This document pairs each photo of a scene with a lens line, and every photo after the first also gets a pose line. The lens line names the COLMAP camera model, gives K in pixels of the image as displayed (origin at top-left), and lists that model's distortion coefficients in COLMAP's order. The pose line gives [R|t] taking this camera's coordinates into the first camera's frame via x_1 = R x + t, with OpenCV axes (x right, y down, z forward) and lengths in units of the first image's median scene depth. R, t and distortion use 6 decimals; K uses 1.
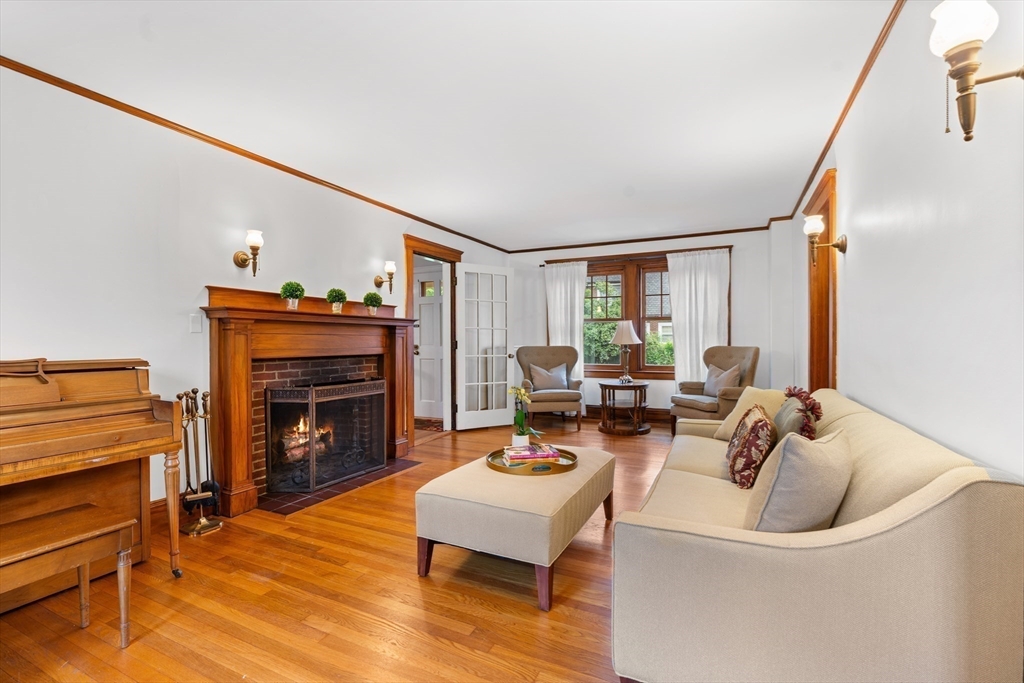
lens RADIAL K [[455.8, 0, 505.5], [0, 455.8, 335.8], [0, 0, 1]] dist [-0.001790, 0.000114]
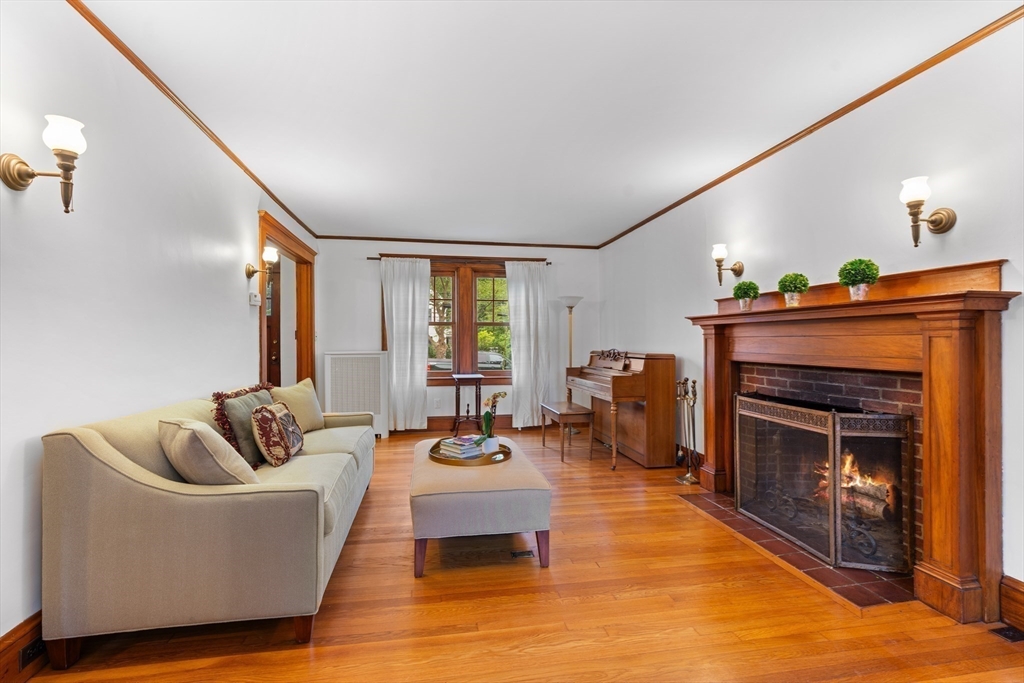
lens RADIAL K [[447.8, 0, 493.8], [0, 447.8, 346.1], [0, 0, 1]] dist [0.000007, 0.000090]
pose [[-0.817887, 0.008156, -0.575321, 0.484317], [0.008981, 0.999959, 0.001409, 0.009703], [0.575309, -0.004014, -0.817926, 1.461415]]
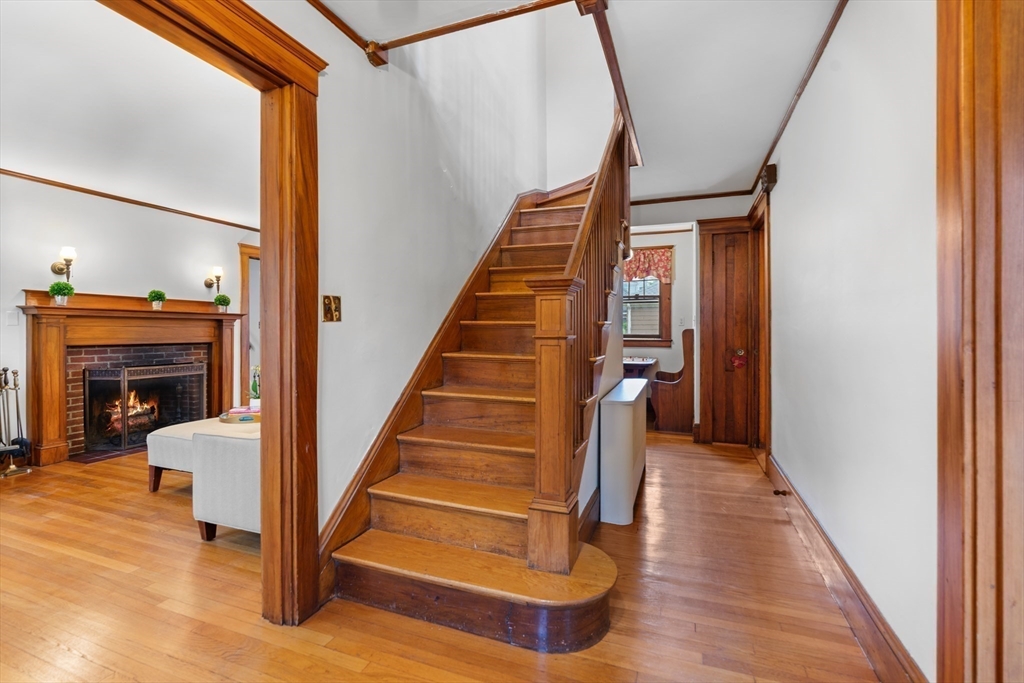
lens RADIAL K [[457.5, 0, 512.3], [0, 457.5, 325.0], [0, 0, 1]] dist [0.000697, 0.000607]
pose [[0.996241, 0.004902, 0.086490, 0.554526], [-0.004849, 0.999988, -0.000823, -0.012002], [-0.086493, 0.000401, 0.996252, -0.378895]]
